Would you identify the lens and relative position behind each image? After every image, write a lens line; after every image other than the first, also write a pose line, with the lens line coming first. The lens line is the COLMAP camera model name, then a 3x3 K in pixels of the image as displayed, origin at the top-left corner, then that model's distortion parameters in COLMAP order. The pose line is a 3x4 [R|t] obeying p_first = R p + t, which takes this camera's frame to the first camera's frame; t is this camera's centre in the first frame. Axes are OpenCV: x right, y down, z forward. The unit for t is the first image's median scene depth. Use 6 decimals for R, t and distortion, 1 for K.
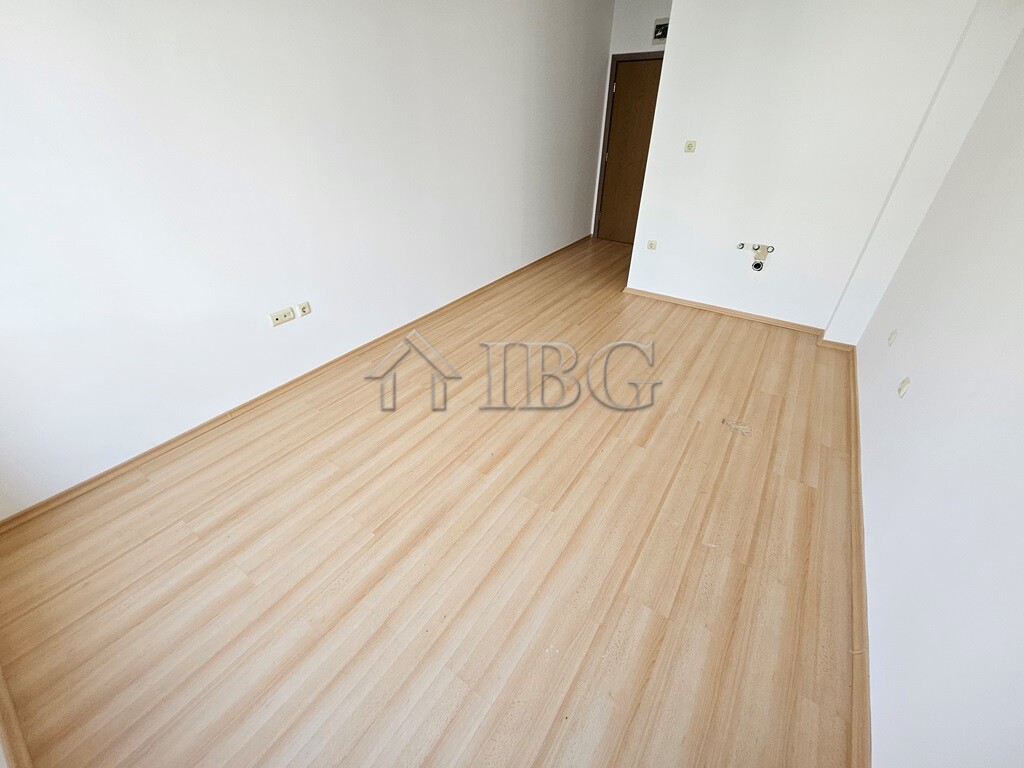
lens RADIAL K [[405.3, 0, 512.5], [0, 405.3, 379.3], [0, 0, 1]] dist [-0.000251, -0.000410]
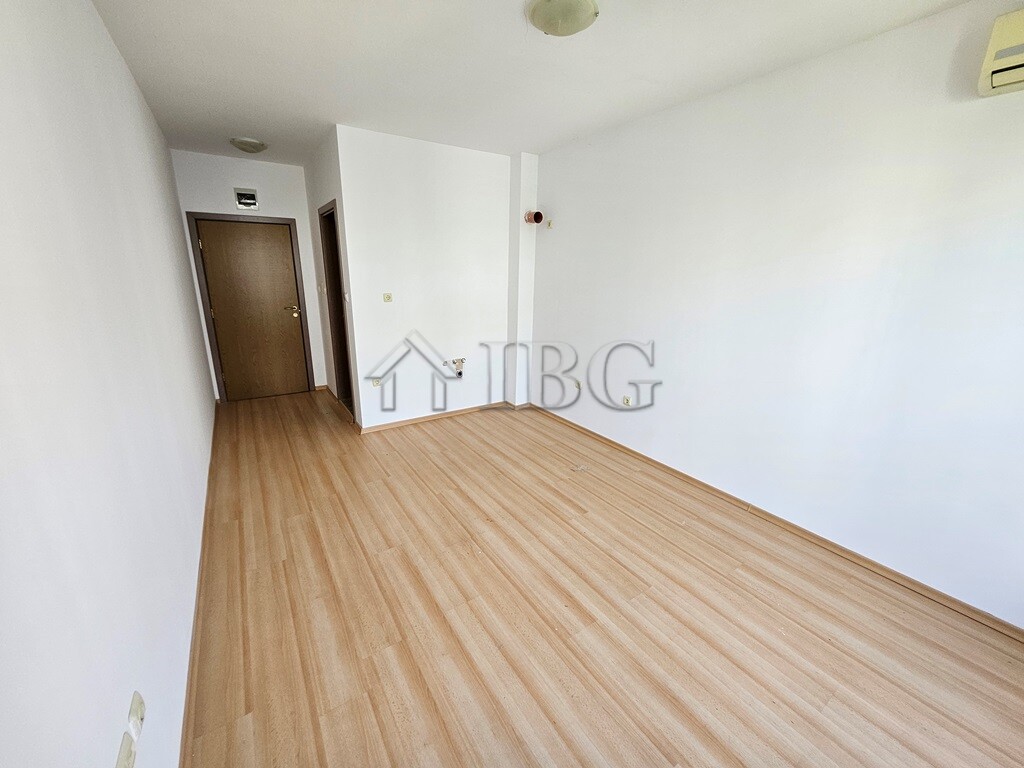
lens RADIAL K [[395.4, 0, 506.2], [0, 395.4, 381.4], [0, 0, 1]] dist [-0.003501, -0.000726]
pose [[0.372560, -0.244170, 0.895310, -0.629789], [0.494977, 0.868358, 0.030848, -0.283664], [-0.784982, 0.431666, 0.444374, 0.405685]]
